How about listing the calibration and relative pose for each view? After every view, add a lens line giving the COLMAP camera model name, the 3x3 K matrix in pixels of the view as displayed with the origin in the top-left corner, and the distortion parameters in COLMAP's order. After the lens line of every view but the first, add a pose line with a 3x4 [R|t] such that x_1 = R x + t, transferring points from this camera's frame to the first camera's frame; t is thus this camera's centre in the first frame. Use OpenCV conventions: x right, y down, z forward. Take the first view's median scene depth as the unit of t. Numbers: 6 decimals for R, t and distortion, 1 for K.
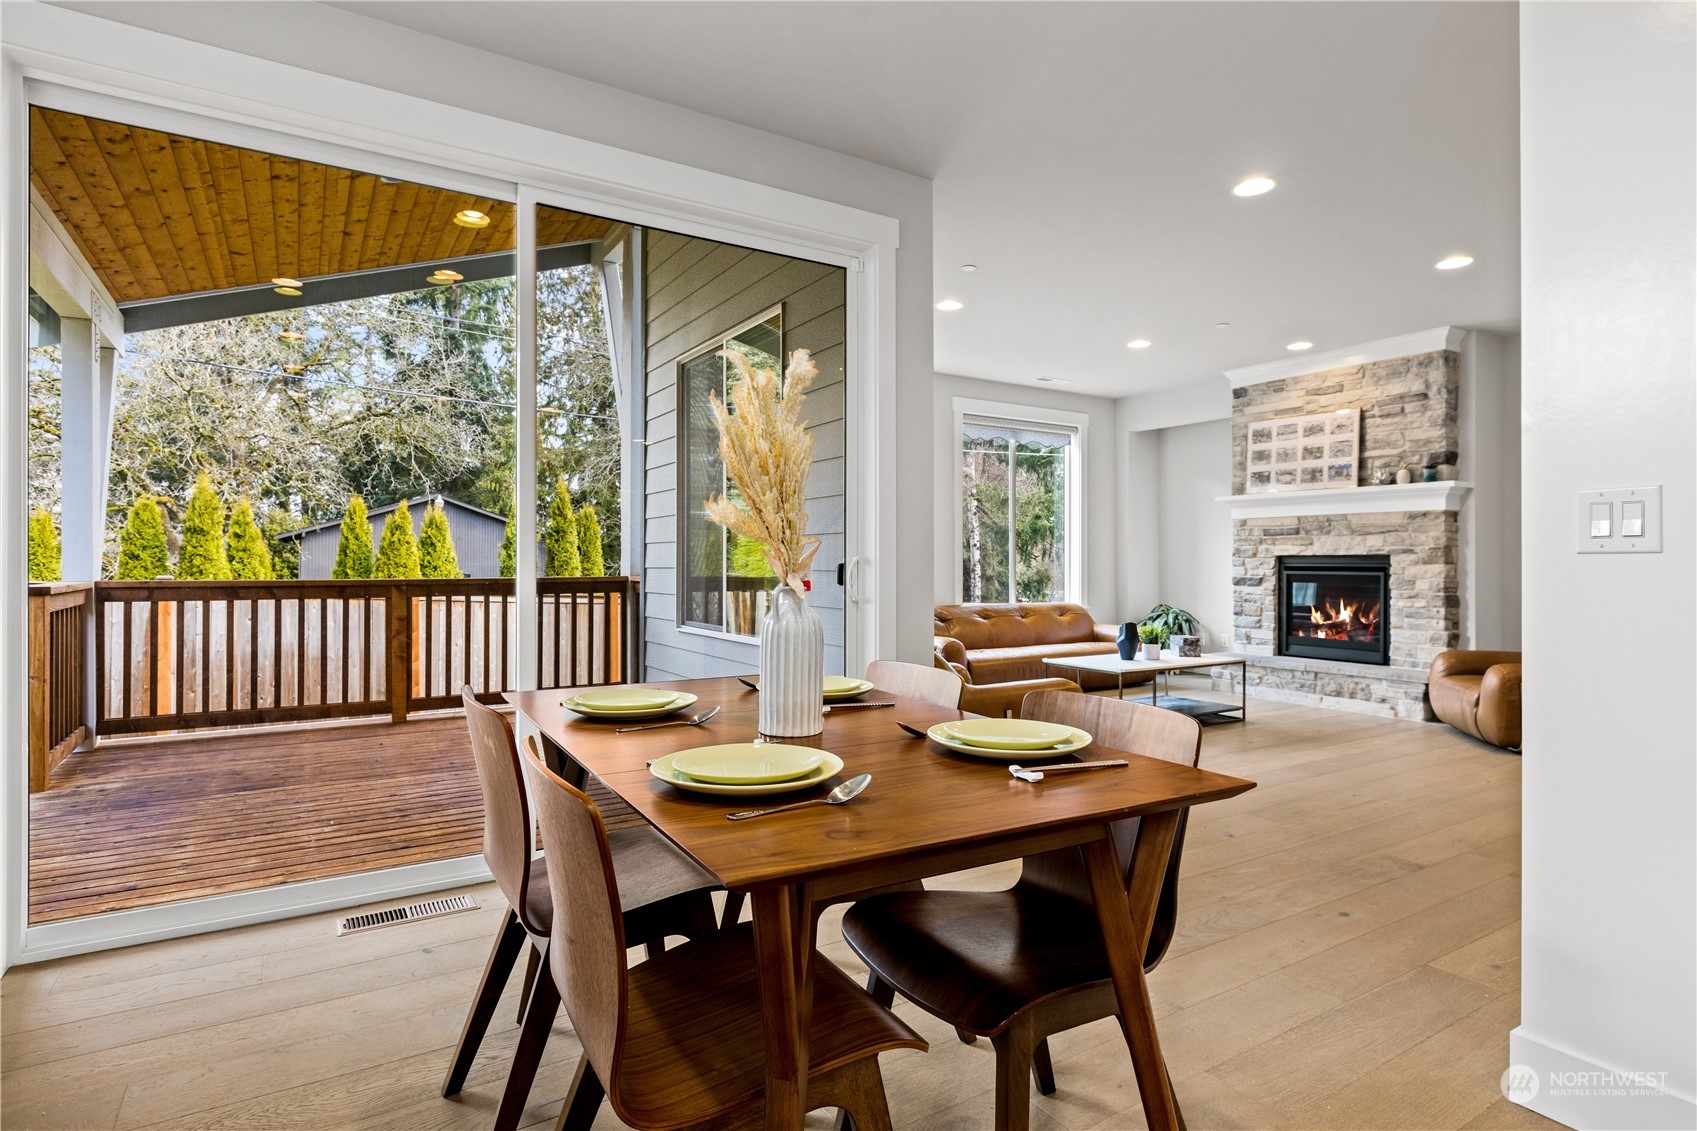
lens RADIAL K [[878.9, 0, 848.5], [0, 878.9, 565.5], [0, 0, 1]] dist [-0.001844, -0.000795]
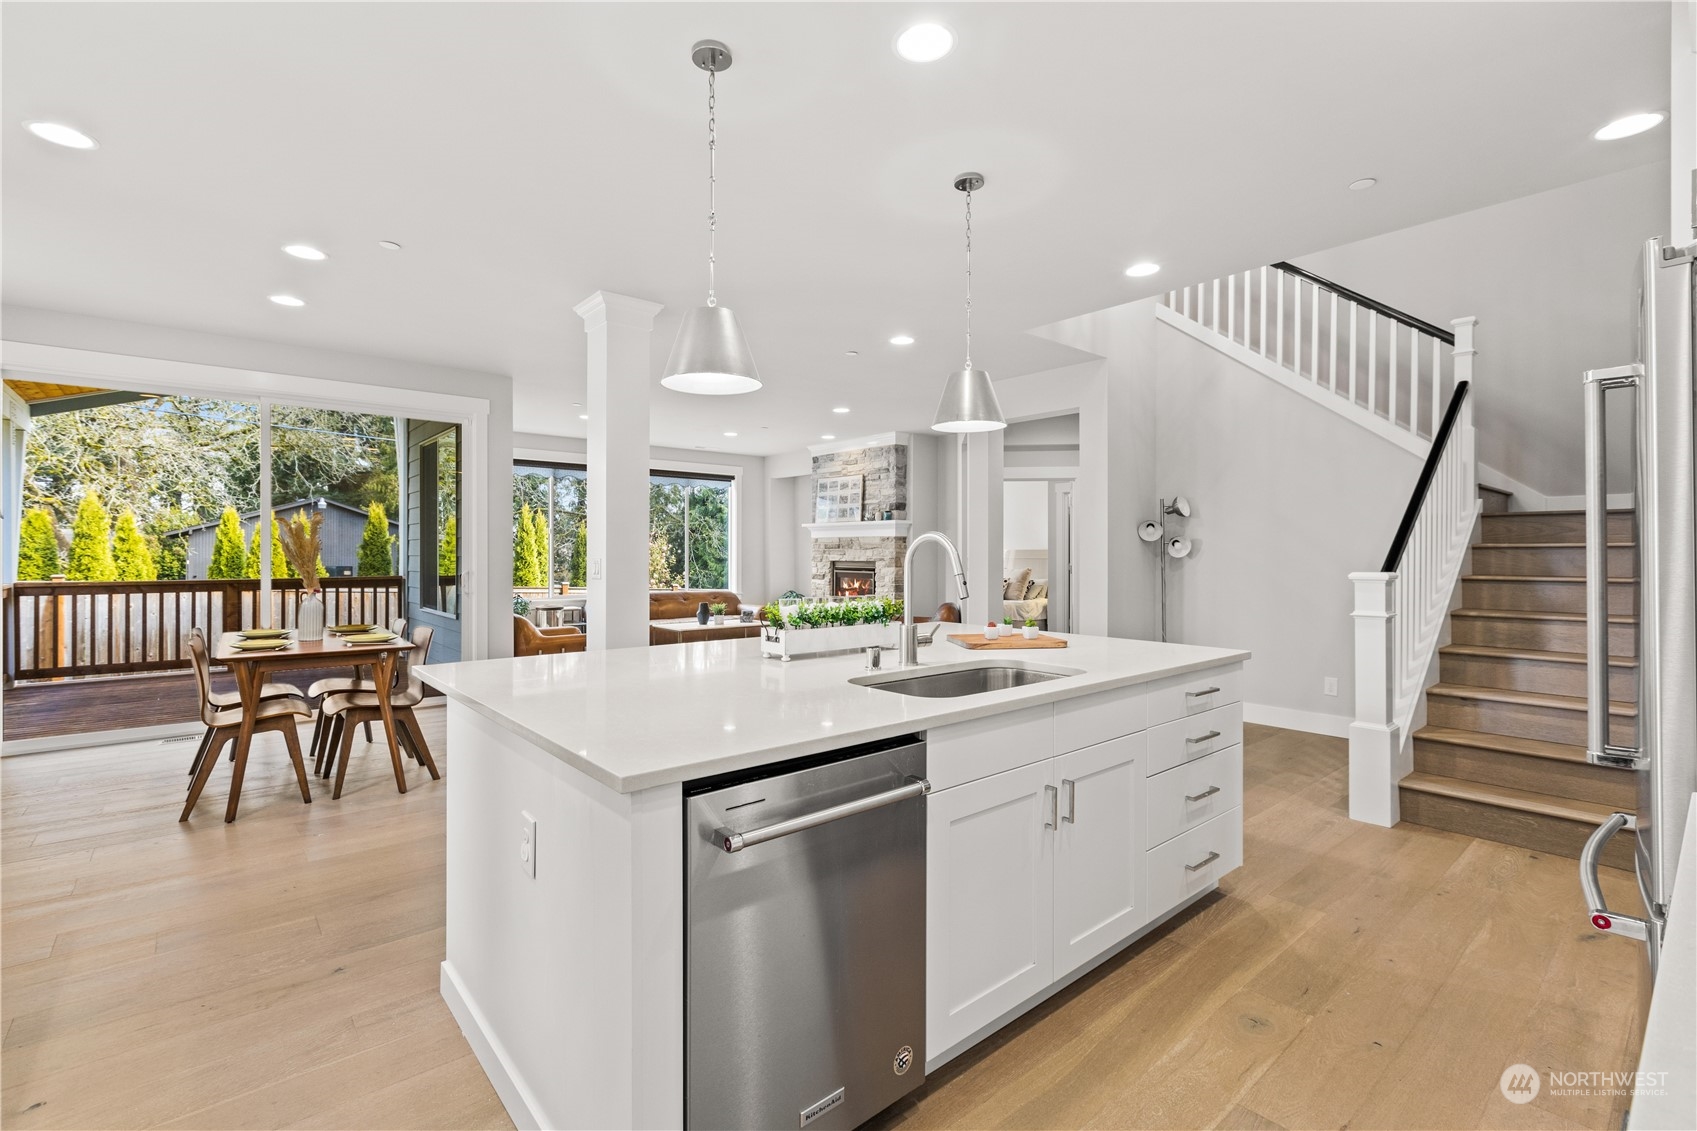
lens RADIAL K [[767.0, 0, 846.9], [0, 767.0, 553.8], [0, 0, 1]] dist [-0.000121, 0.000317]
pose [[0.989601, -0.001060, 0.143837, 0.328497], [0.001077, 0.999999, -0.000036, -0.025530], [-0.143837, 0.000191, 0.989601, -0.446847]]
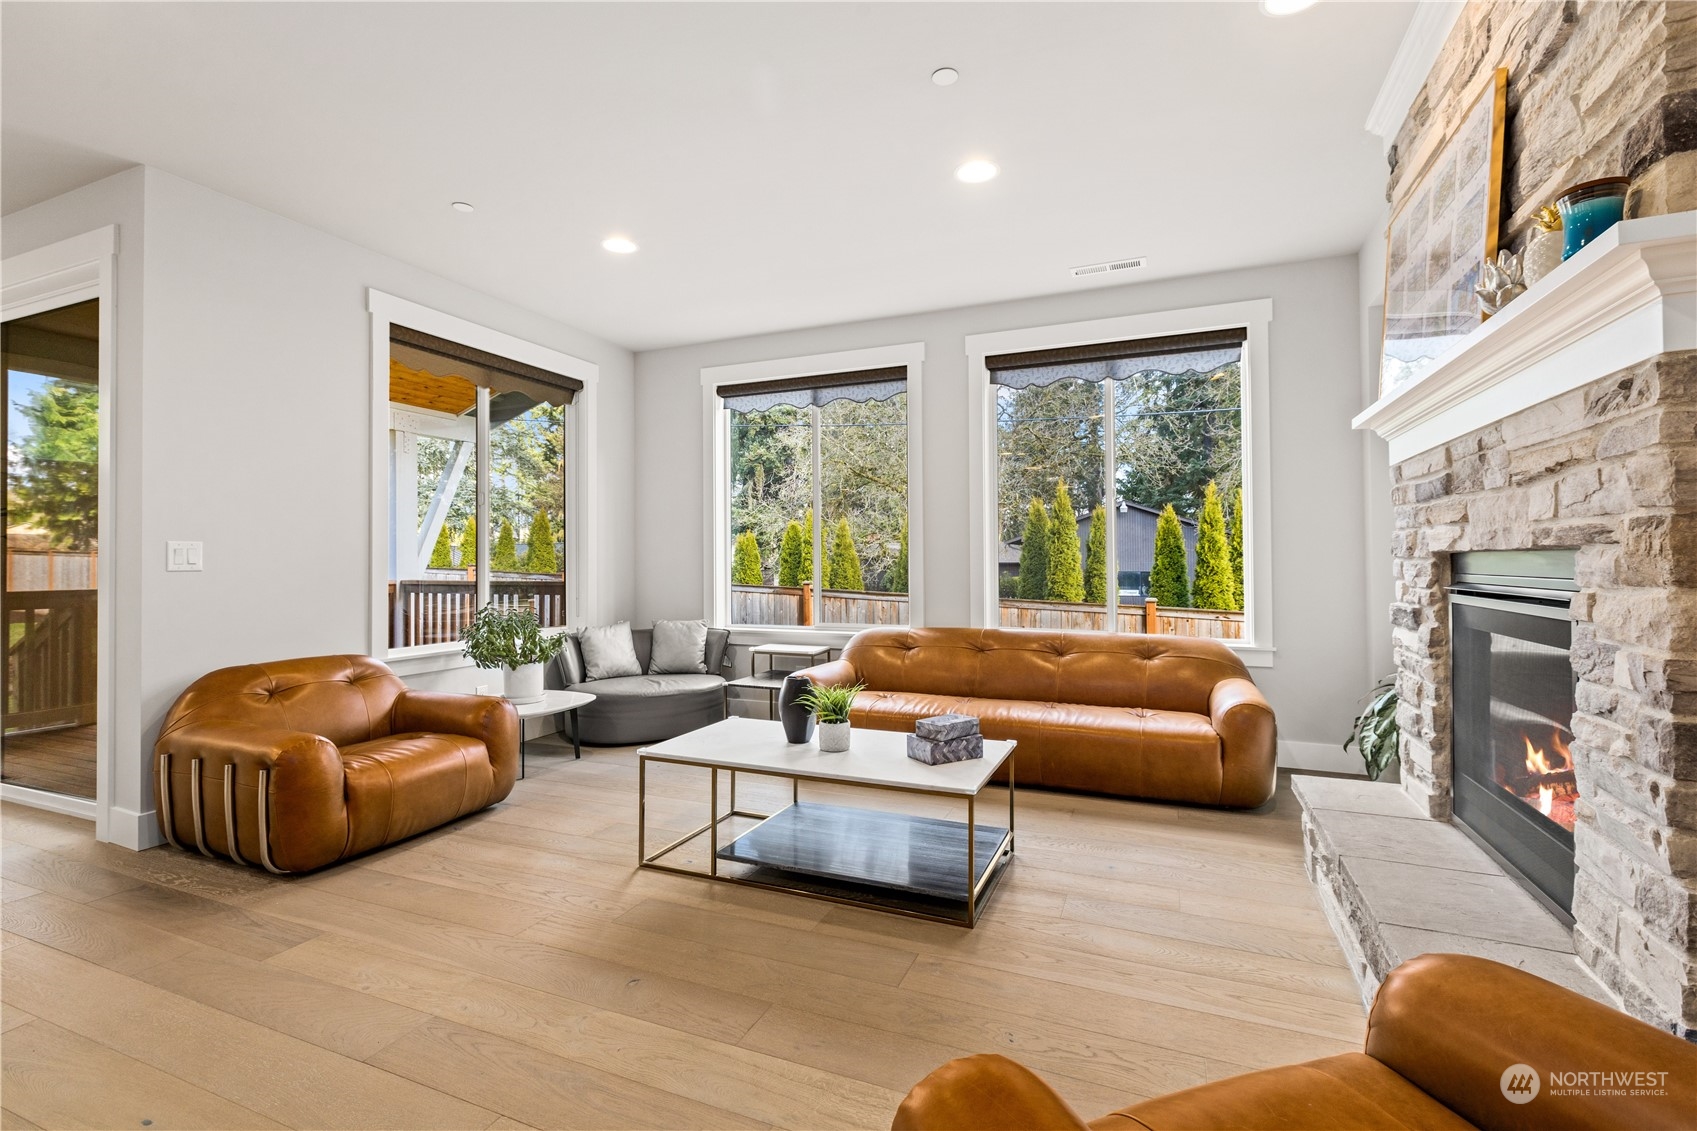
lens RADIAL K [[767.0, 0, 846.9], [0, 767.0, 553.8], [0, 0, 1]] dist [-0.000121, 0.000317]
pose [[0.576196, -0.011860, -0.817225, 0.647233], [0.004408, 0.999925, -0.011404, -0.008241], [0.817300, 0.002969, 0.576205, 0.638494]]
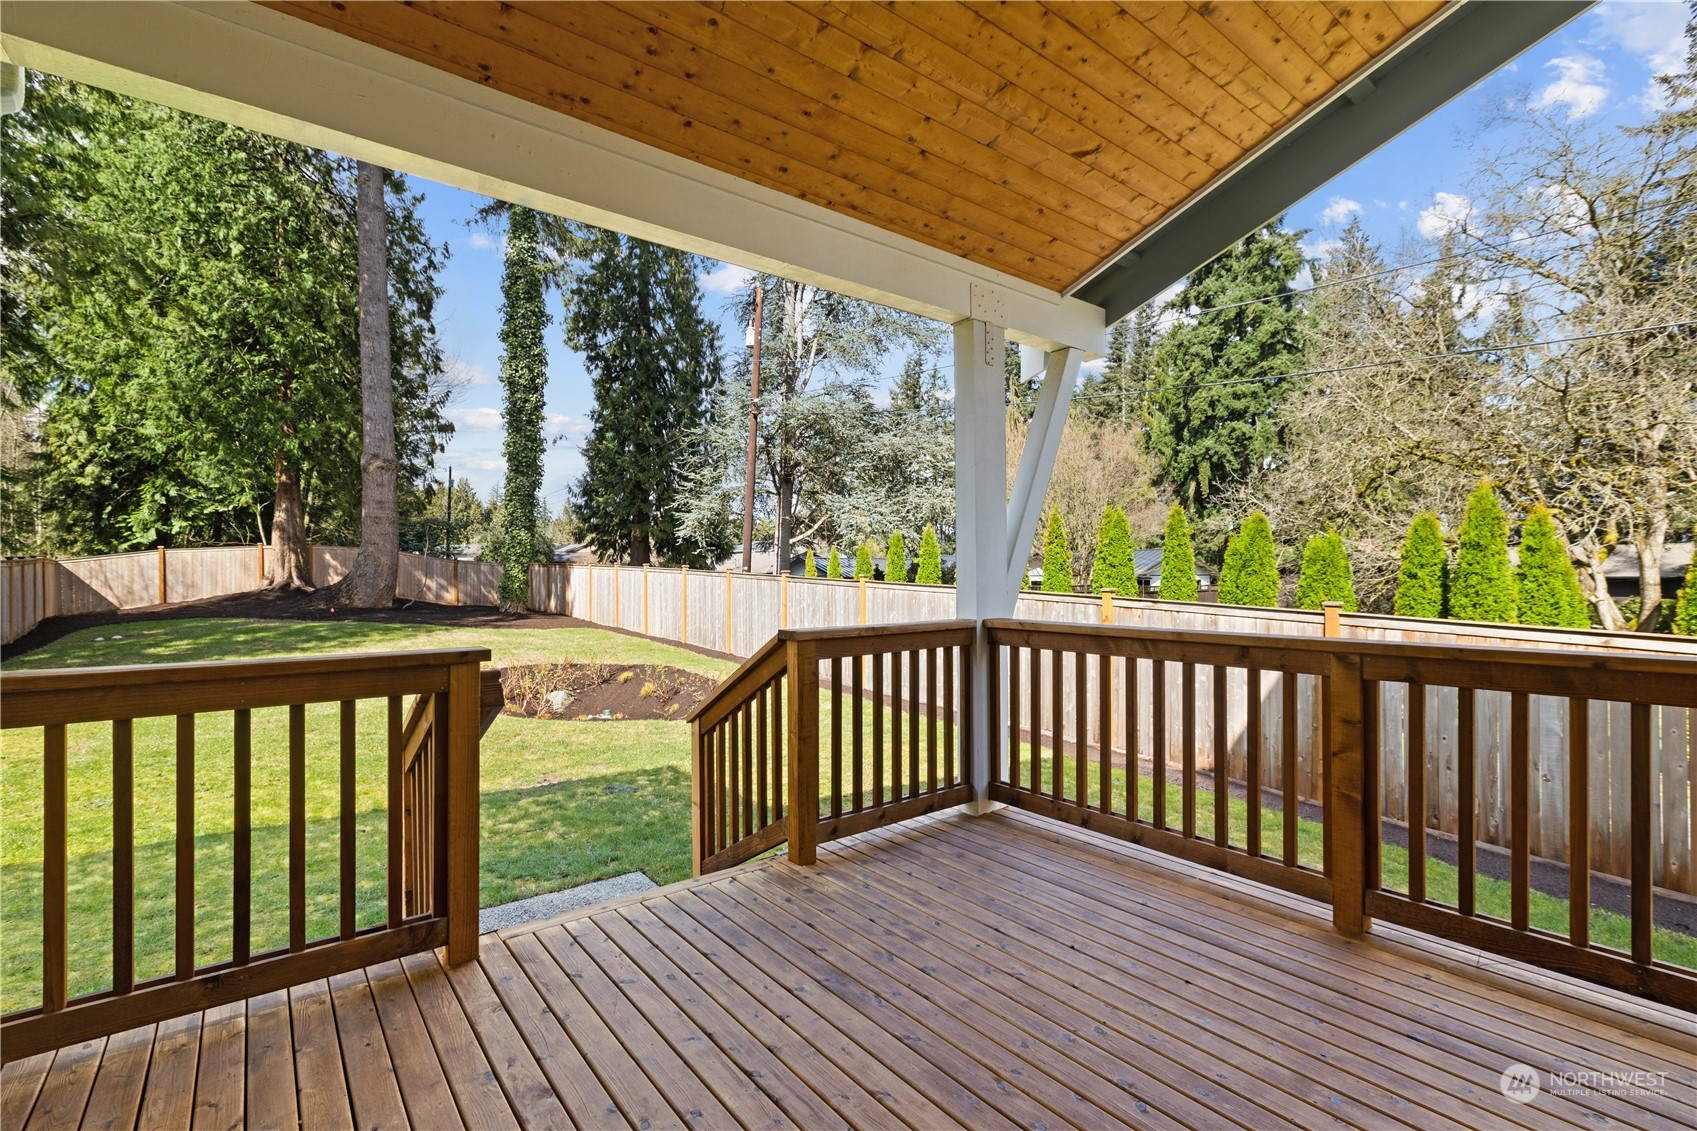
lens RADIAL K [[783.4, 0, 853.0], [0, 783.4, 575.5], [0, 0, 1]] dist [-0.001246, -0.000098]
pose [[0.118139, -0.001212, -0.992996, -0.094380], [0.000444, 0.999999, -0.001168, -0.017786], [0.992997, -0.000303, 0.118140, 0.586519]]
